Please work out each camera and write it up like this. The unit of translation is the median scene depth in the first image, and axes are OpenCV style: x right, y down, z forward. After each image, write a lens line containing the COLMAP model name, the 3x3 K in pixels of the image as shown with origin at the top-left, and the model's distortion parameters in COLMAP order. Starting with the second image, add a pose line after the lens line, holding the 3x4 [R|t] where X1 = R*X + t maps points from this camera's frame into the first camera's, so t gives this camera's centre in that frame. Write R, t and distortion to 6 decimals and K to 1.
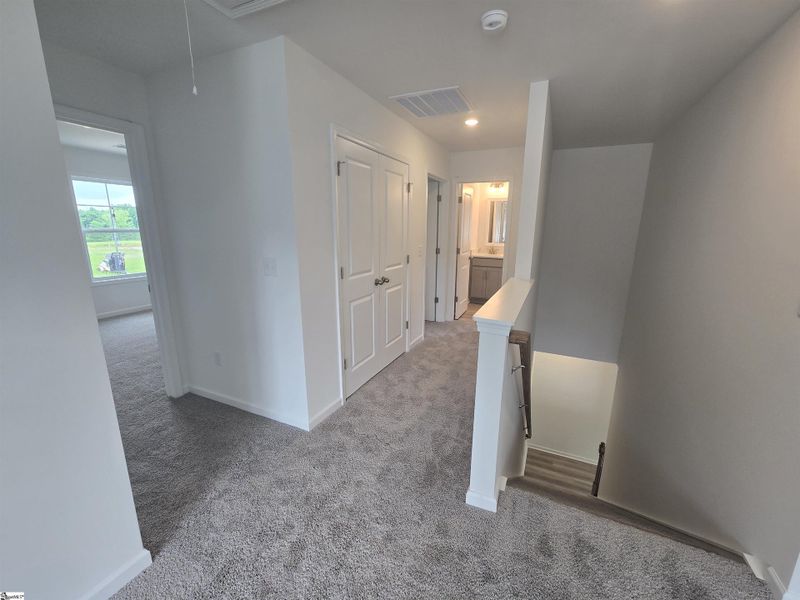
lens RADIAL K [[329.3, 0, 408.2], [0, 329.3, 299.4], [0, 0, 1]] dist [0.000550, -0.000183]
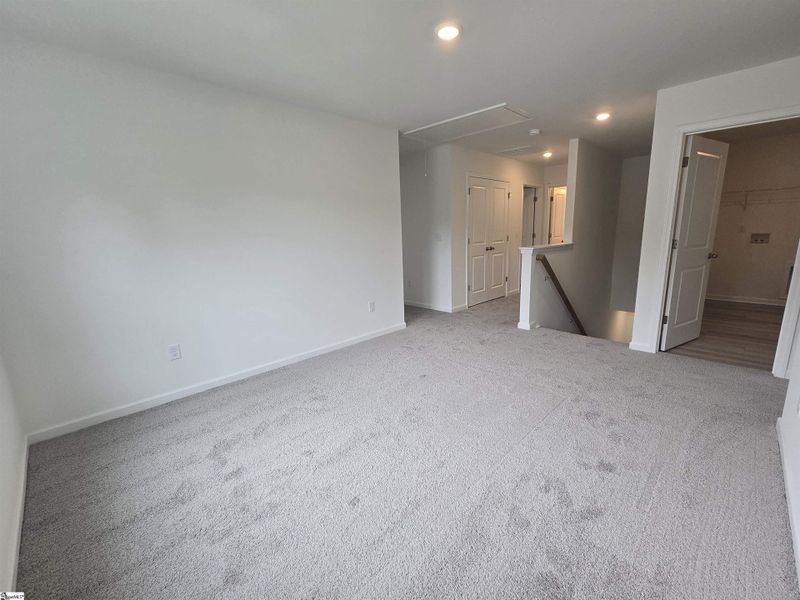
lens RADIAL K [[329.3, 0, 408.2], [0, 329.3, 299.4], [0, 0, 1]] dist [0.000550, -0.000183]
pose [[0.935983, 0.032314, -0.350558, 0.150629], [-0.034072, 0.999419, 0.001153, 0.249968], [0.350392, 0.010865, 0.936540, -0.904468]]
